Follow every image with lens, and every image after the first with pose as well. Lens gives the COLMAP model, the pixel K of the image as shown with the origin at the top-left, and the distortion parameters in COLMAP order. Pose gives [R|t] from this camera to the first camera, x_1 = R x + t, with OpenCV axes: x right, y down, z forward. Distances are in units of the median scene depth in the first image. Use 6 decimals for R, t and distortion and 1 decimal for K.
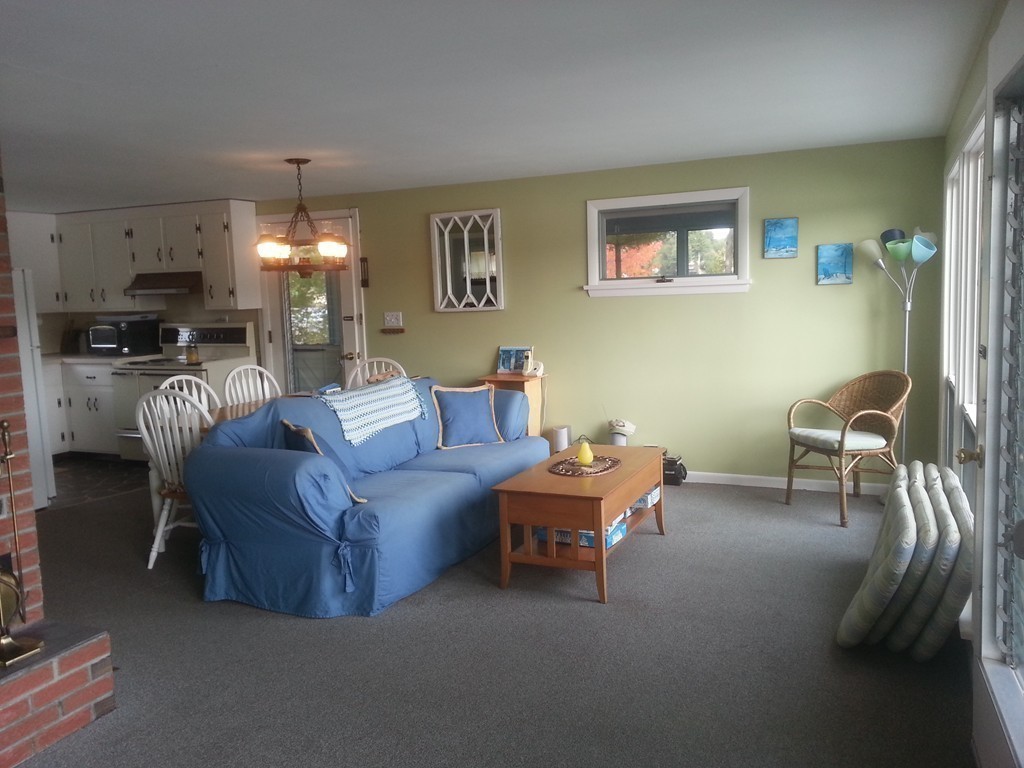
lens RADIAL K [[837.0, 0, 512.0], [0, 837.0, 384.0], [0, 0, 1]] dist [0.000159, -0.000612]
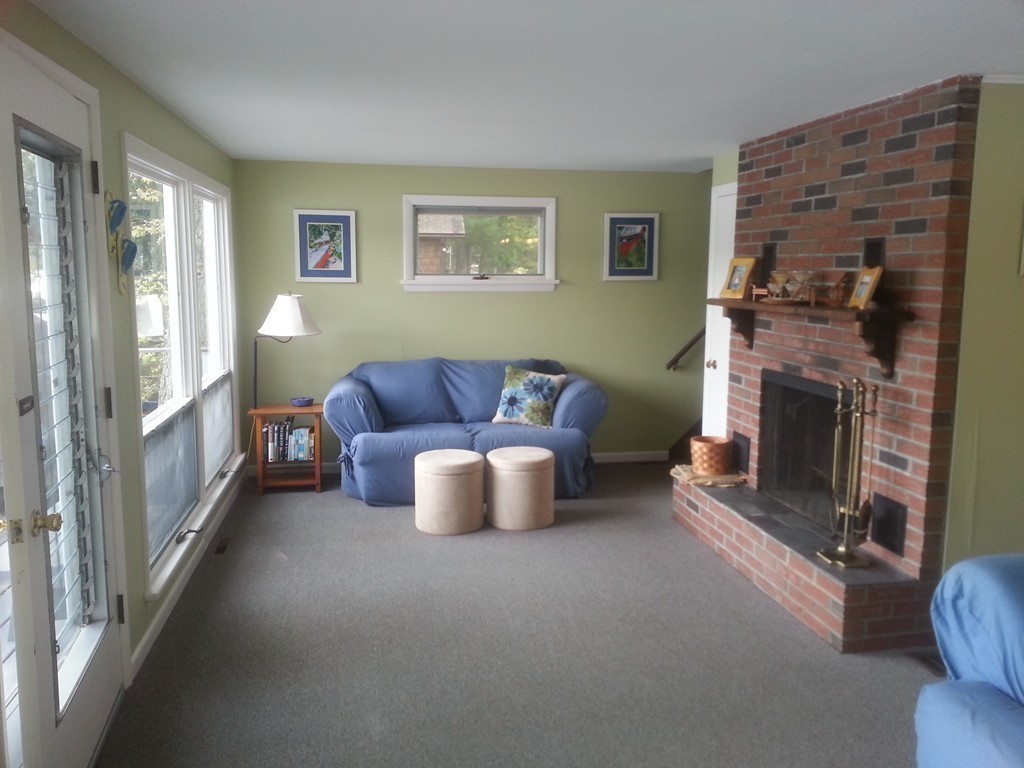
lens RADIAL K [[837.0, 0, 512.0], [0, 837.0, 384.0], [0, 0, 1]] dist [0.000159, -0.000612]
pose [[-0.828356, 0.110091, -0.549278, 0.522736], [-0.039858, 0.966432, 0.253810, -0.257279], [0.558783, 0.232139, -0.796162, 1.694327]]
